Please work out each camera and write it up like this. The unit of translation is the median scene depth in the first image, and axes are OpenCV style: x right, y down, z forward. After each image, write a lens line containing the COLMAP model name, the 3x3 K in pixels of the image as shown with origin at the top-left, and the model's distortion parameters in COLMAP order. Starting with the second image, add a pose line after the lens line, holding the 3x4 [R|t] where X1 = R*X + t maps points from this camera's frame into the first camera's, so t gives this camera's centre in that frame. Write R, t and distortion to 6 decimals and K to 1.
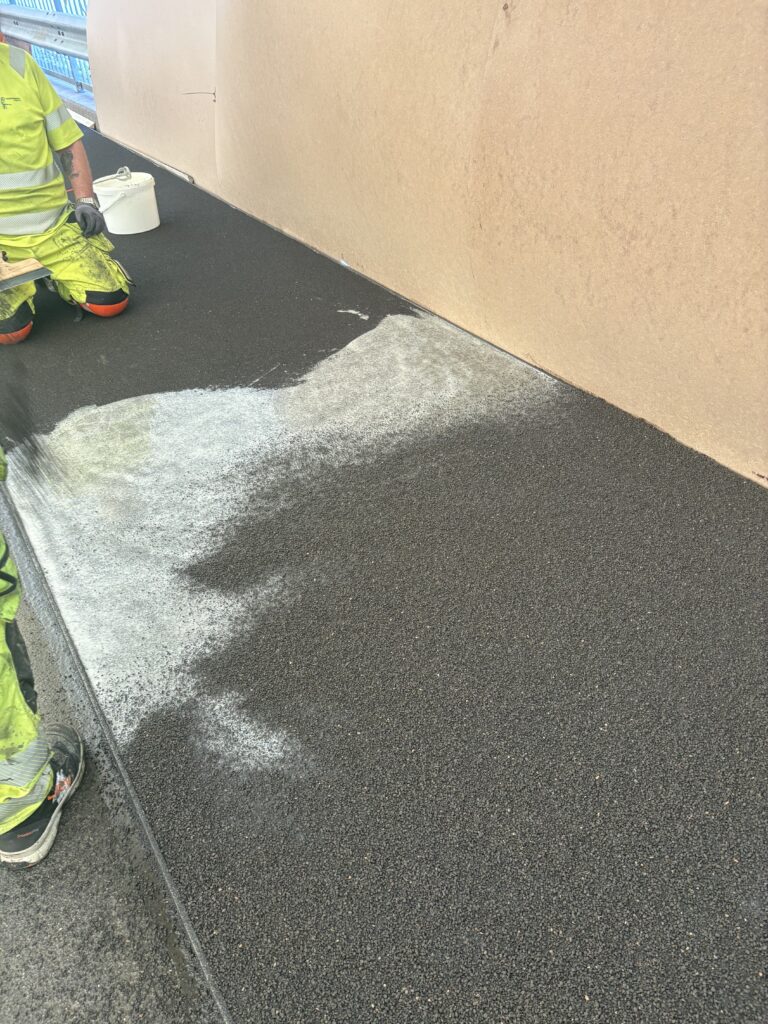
lens RADIAL K [[757.4, 0, 405.7], [0, 757.4, 507.3], [0, 0, 1]] dist [-0.002630, -0.012963]
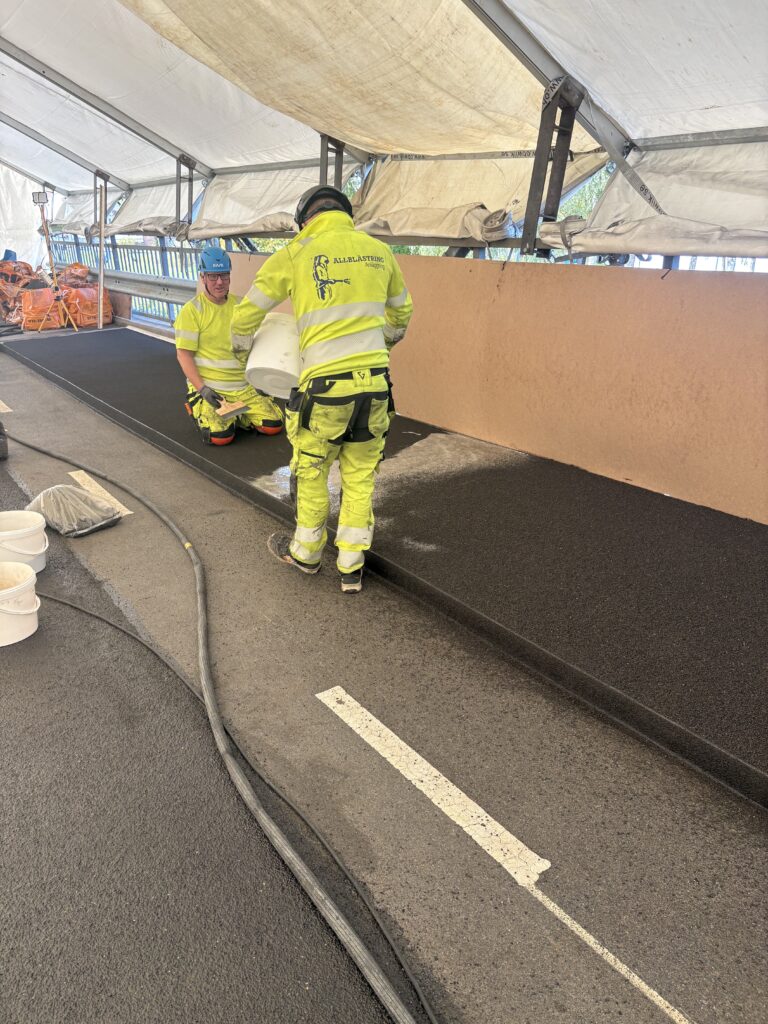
lens RADIAL K [[757.4, 0, 388.3], [0, 757.4, 513.5], [0, 0, 1]] dist [-0.002630, -0.012963]
pose [[0.999089, 0.004532, 0.042427, -0.254967], [0.007266, 0.961747, -0.273843, 0.536304], [-0.042045, 0.273902, 0.960838, -0.858662]]
